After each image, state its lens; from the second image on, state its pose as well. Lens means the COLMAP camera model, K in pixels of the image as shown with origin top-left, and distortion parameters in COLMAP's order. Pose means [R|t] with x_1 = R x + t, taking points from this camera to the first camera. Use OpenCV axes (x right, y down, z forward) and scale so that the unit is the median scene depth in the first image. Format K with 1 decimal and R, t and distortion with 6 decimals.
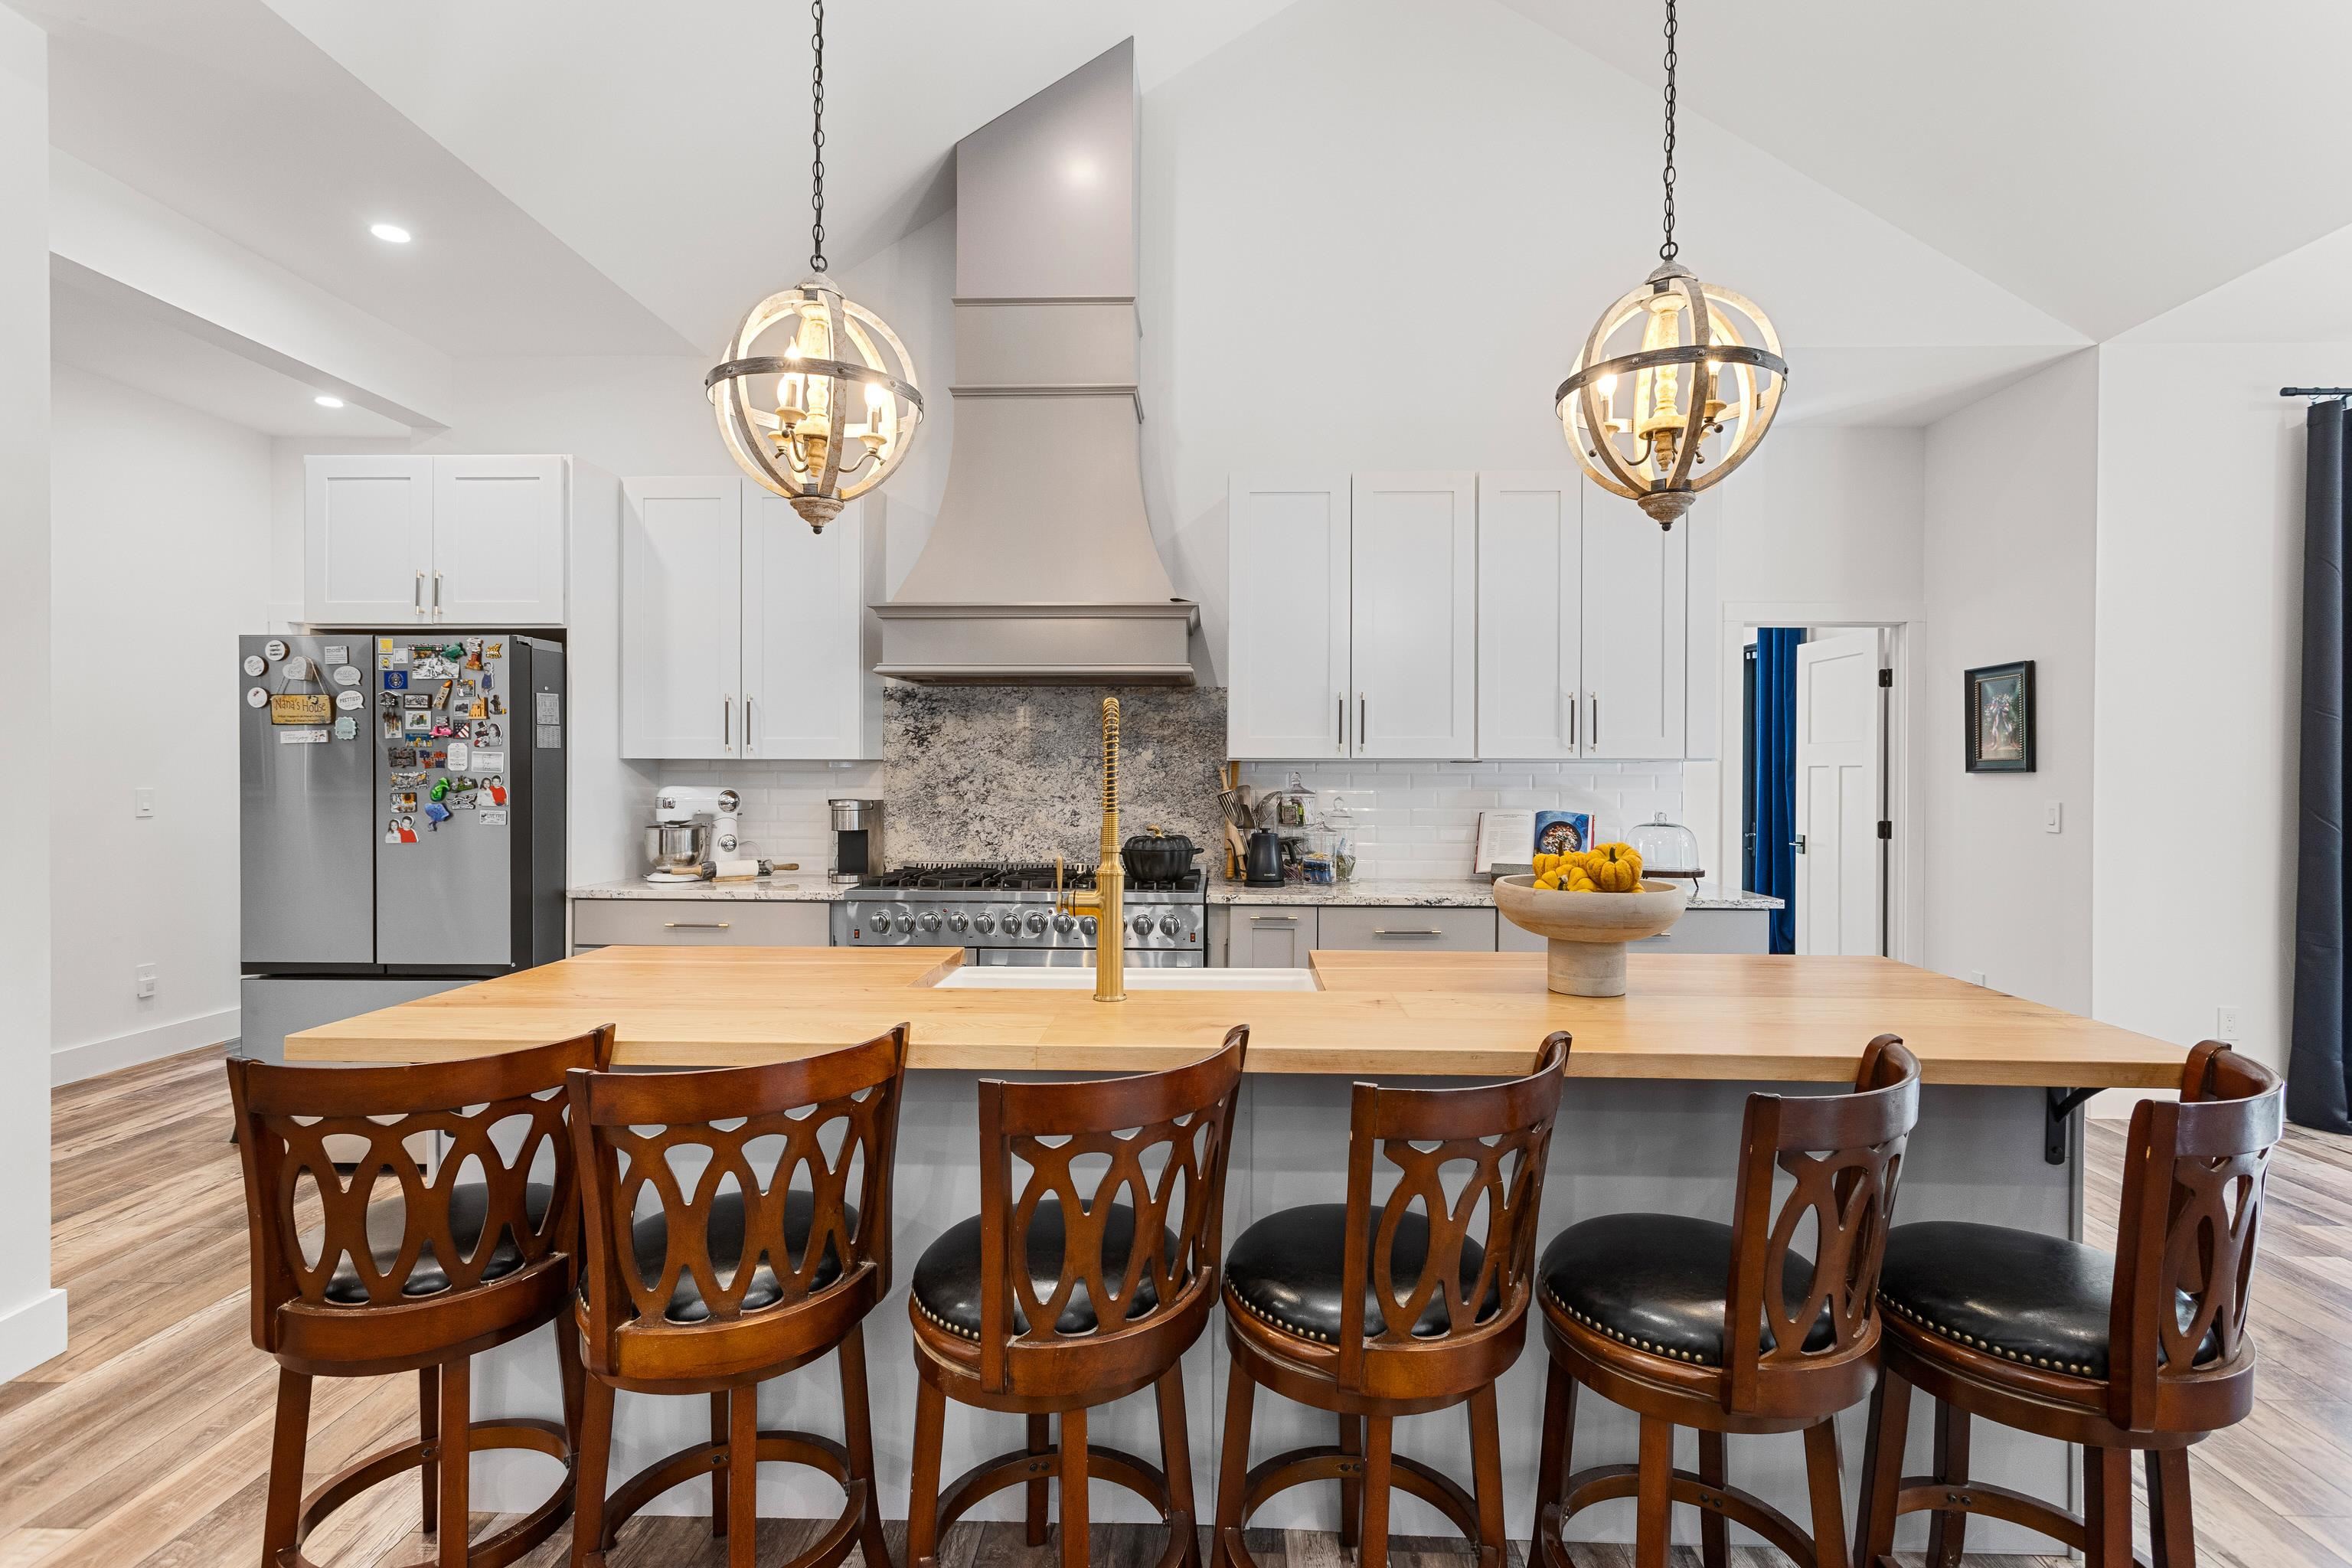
lens RADIAL K [[1113.5, 0, 1179.1], [0, 1113.5, 772.4], [0, 0, 1]] dist [-0.001686, -0.001560]
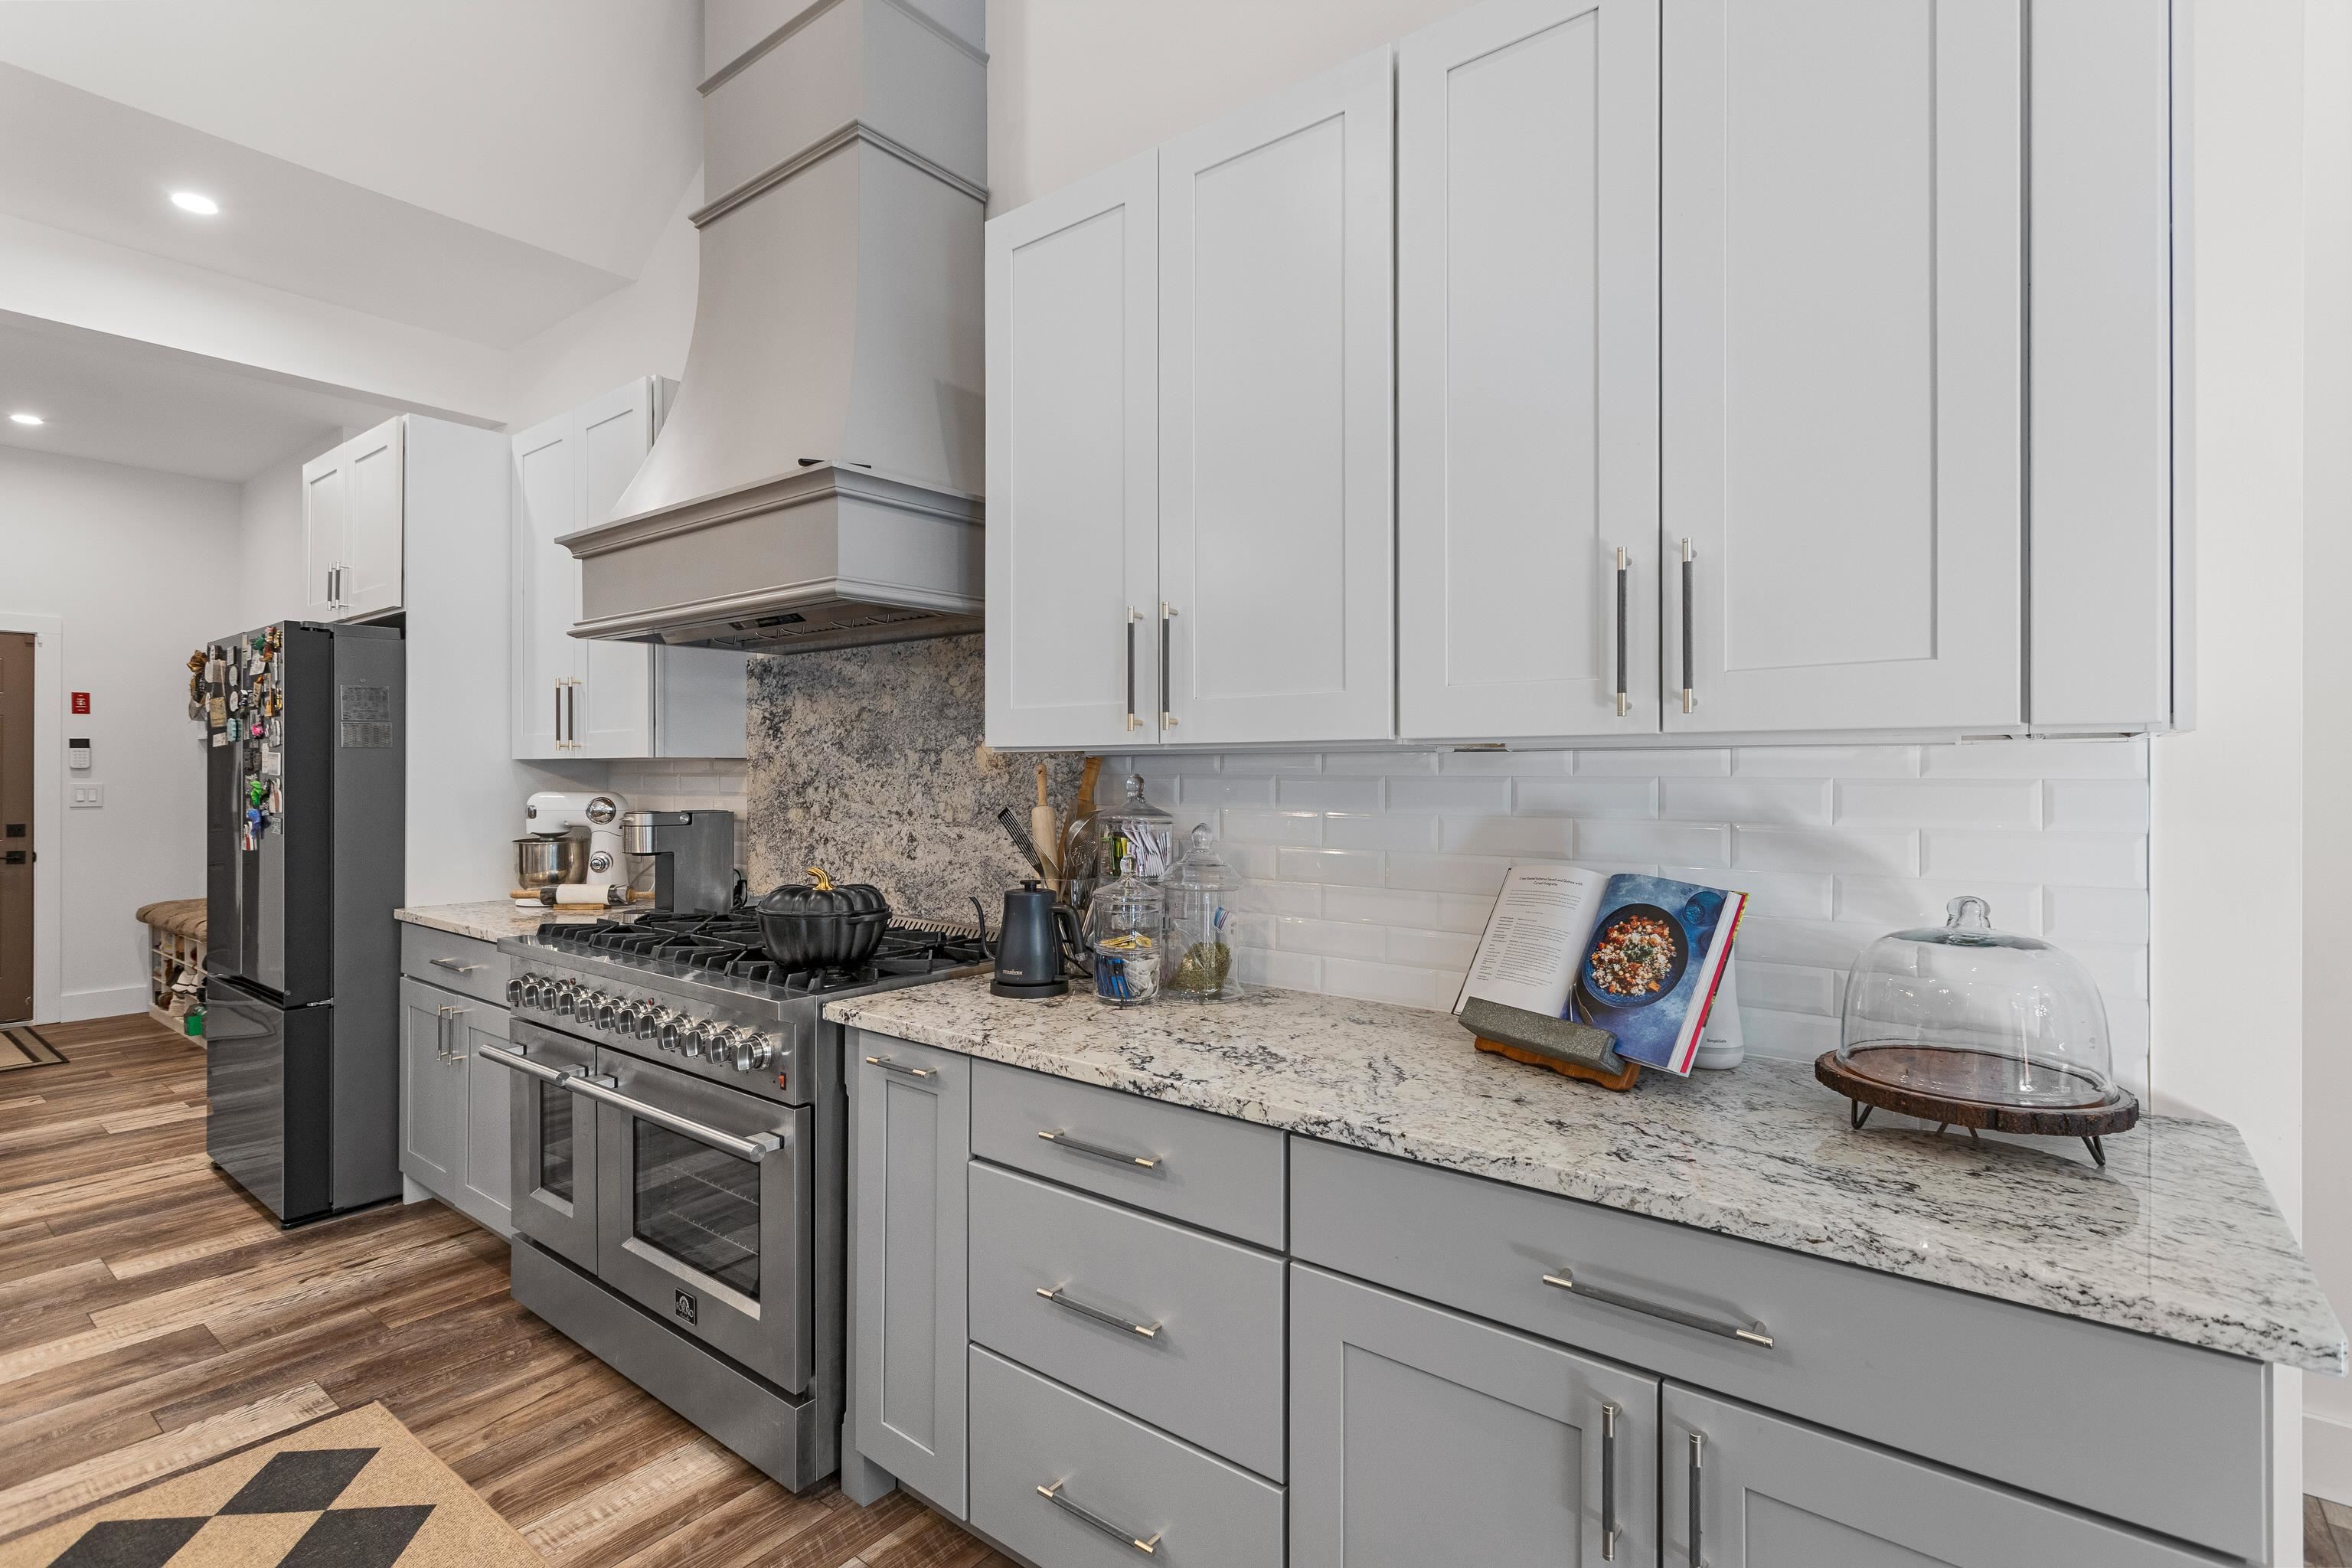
lens RADIAL K [[1113.5, 0, 1179.1], [0, 1113.5, 772.4], [0, 0, 1]] dist [-0.001686, -0.001560]
pose [[0.812837, -0.002746, -0.582484, 0.405152], [0.000394, 0.999991, -0.004165, 0.001402], [0.582491, 0.003156, 0.812831, 0.568140]]
